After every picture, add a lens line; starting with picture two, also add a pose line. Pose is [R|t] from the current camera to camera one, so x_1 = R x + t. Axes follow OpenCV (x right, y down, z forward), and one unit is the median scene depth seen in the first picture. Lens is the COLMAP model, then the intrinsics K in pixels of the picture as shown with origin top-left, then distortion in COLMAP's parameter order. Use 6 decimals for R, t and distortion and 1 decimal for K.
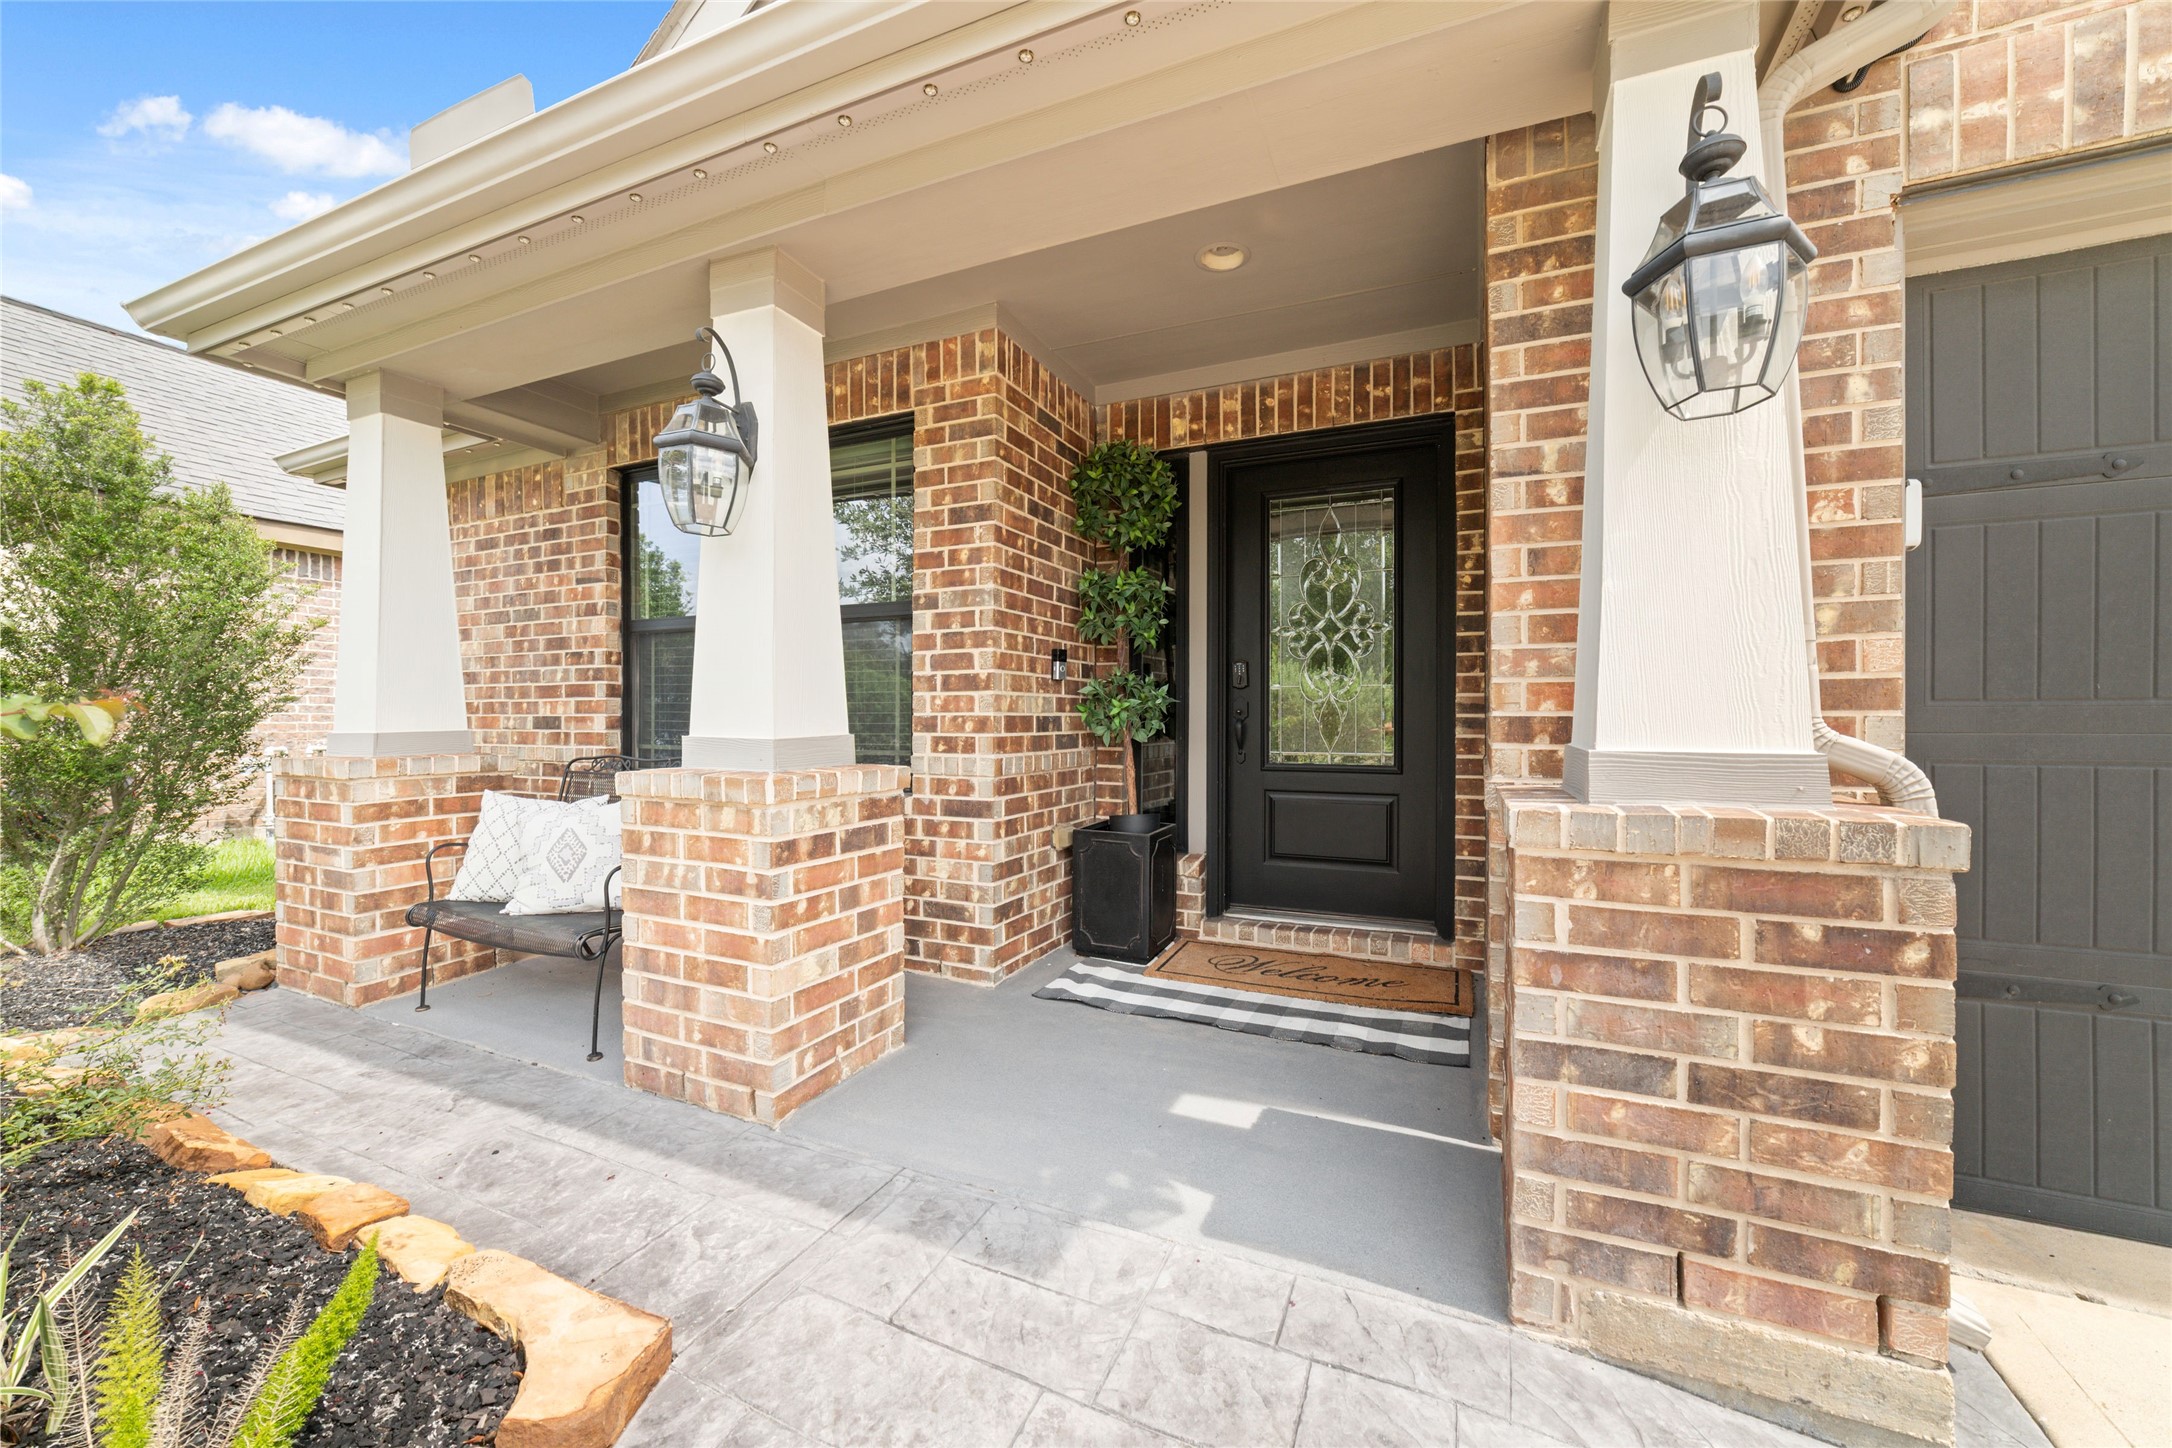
lens RADIAL K [[829.4, 0, 1091.3], [0, 829.4, 718.0], [0, 0, 1]] dist [-0.013200, 0.003069]
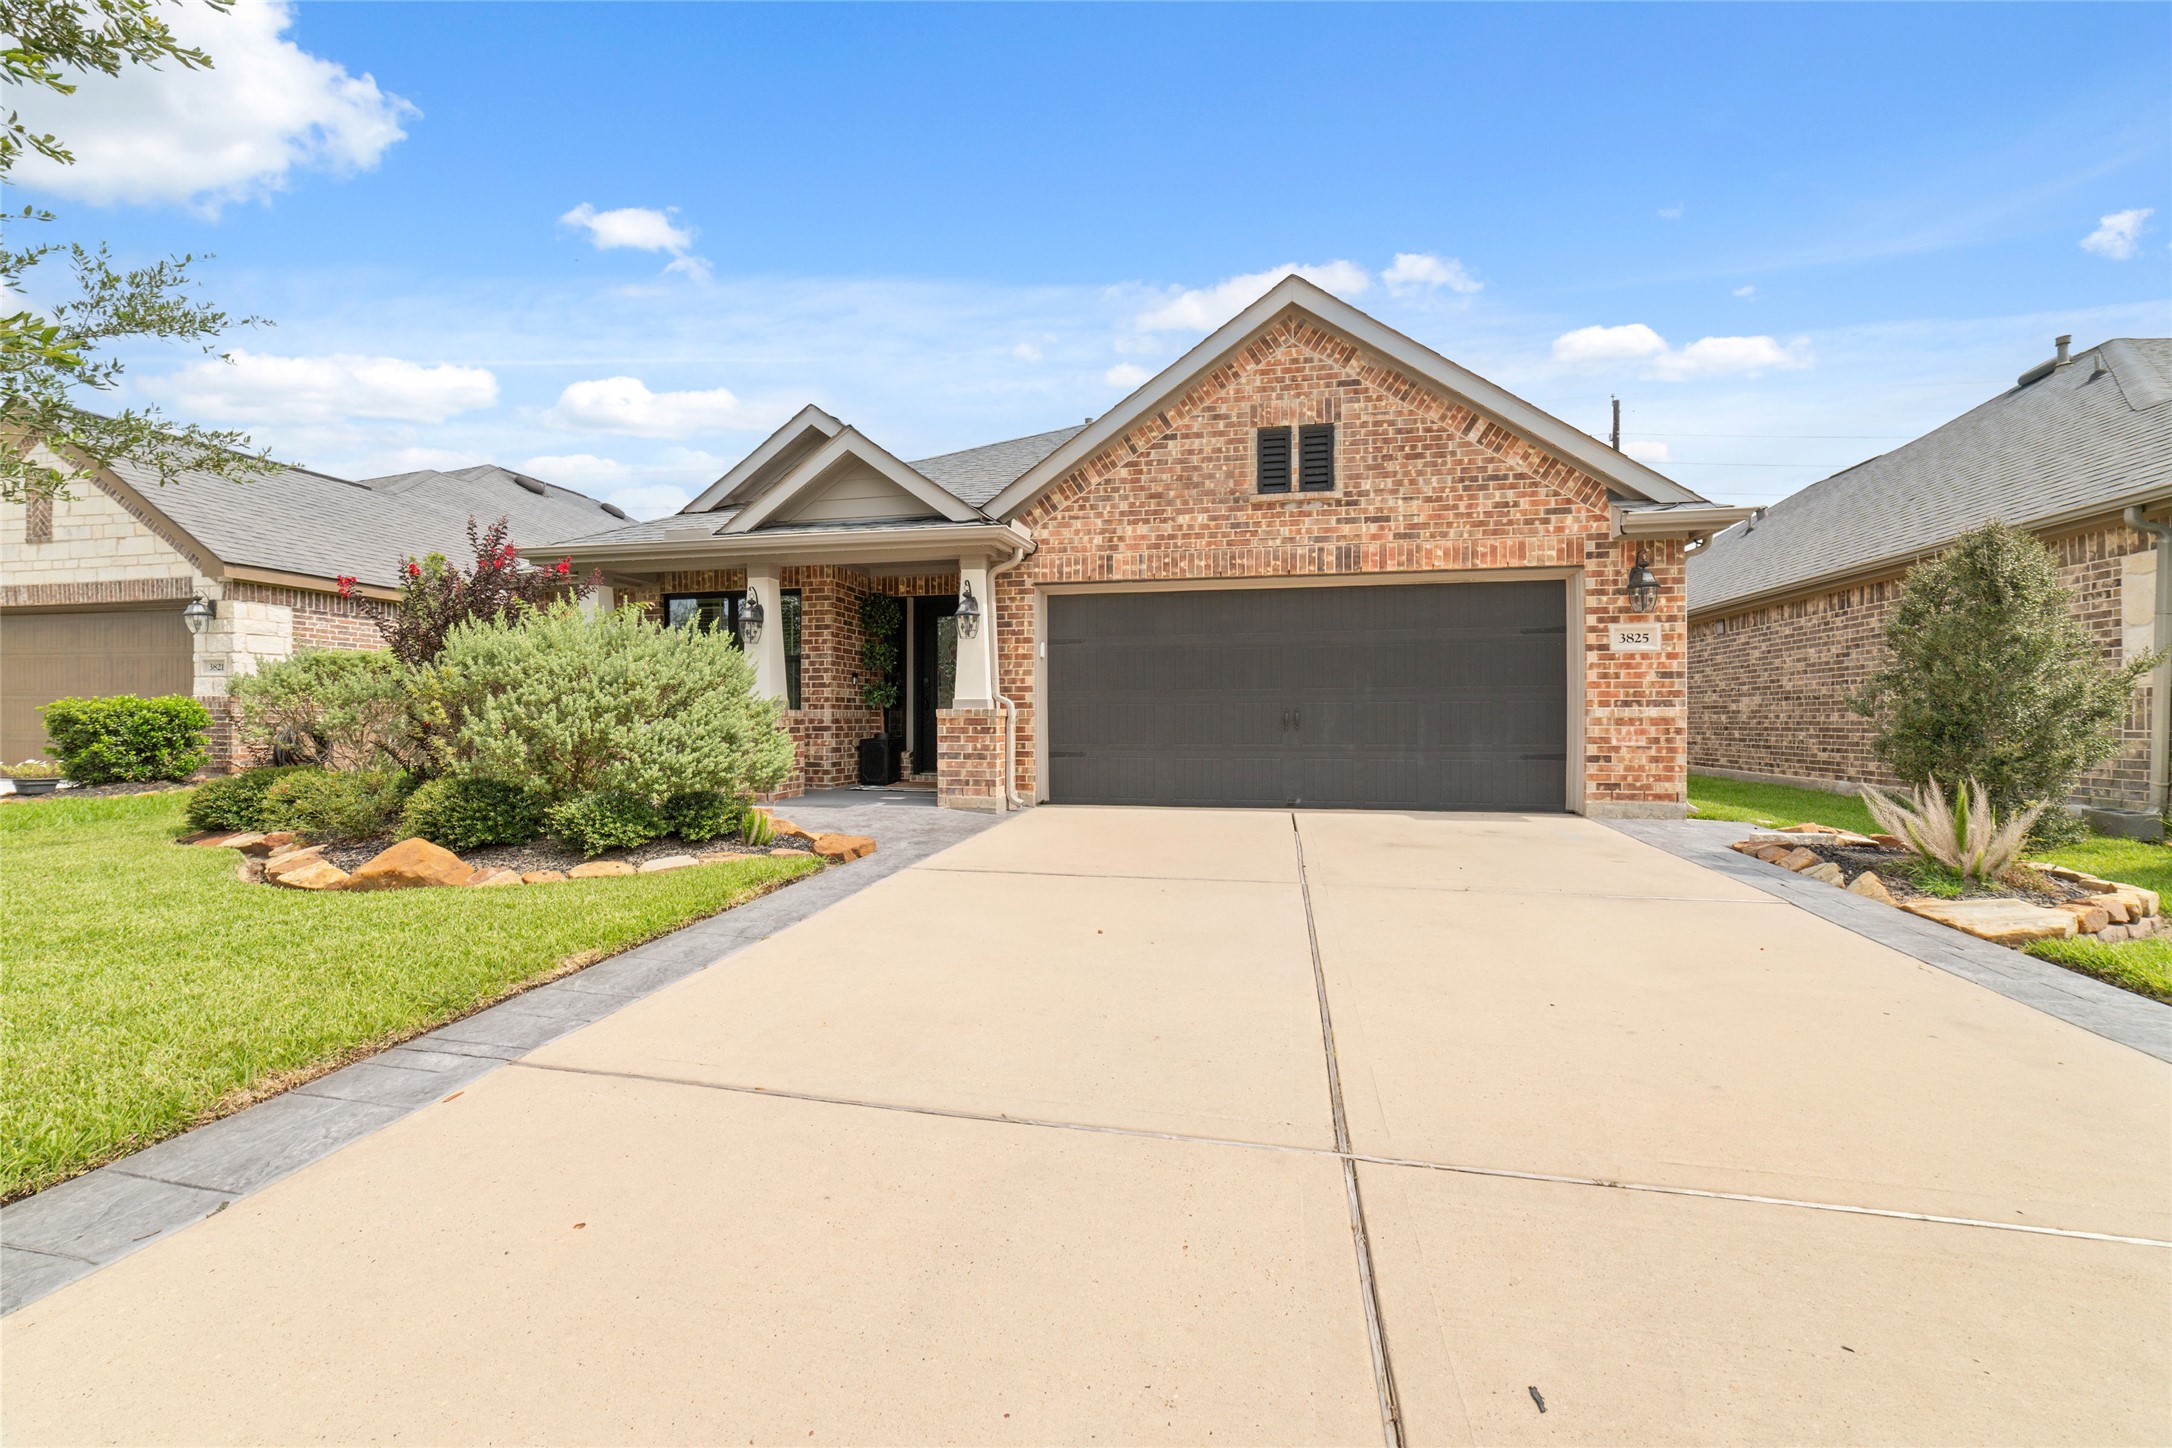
lens RADIAL K [[829.4, 0, 1086.6], [0, 829.4, 721.0], [0, 0, 1]] dist [-0.013200, 0.003069]
pose [[0.977920, -0.001687, 0.208974, 0.150511], [0.001362, 0.999998, 0.001700, 0.078493], [-0.208977, -0.001378, 0.977920, -2.014521]]
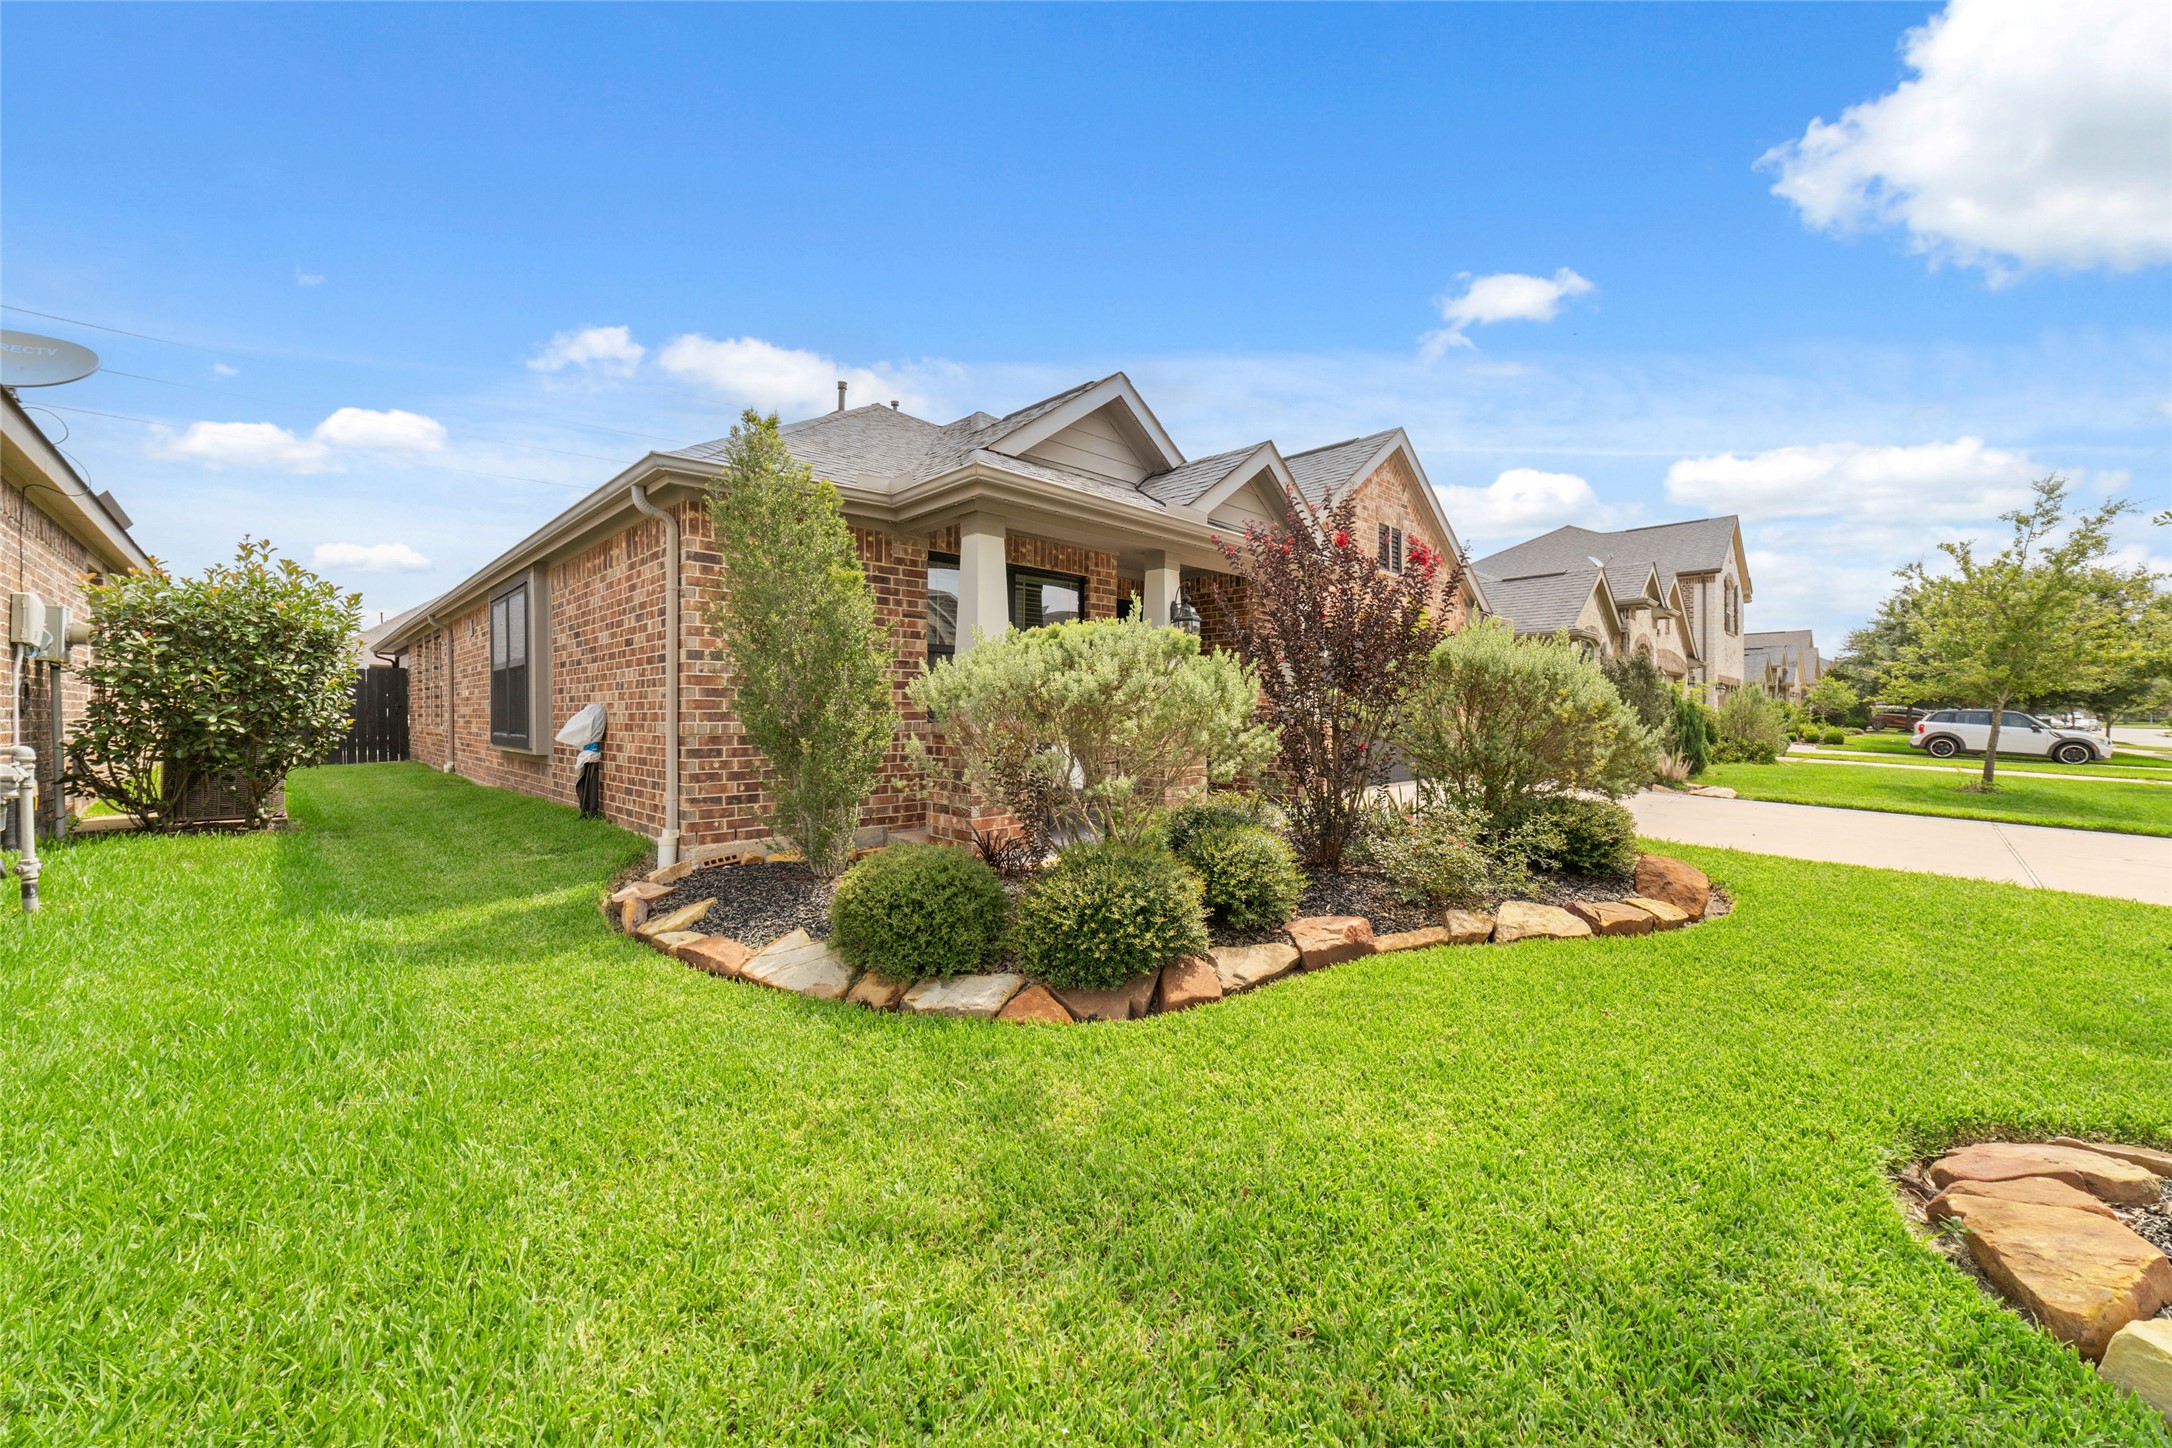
lens RADIAL K [[829.4, 0, 1085.7], [0, 829.4, 720.5], [0, 0, 1]] dist [-0.013200, 0.003069]
pose [[0.360970, -0.006794, 0.932553, -2.542183], [0.002280, 0.999977, 0.006403, 0.032012], [-0.932575, -0.000185, 0.360977, 0.144279]]
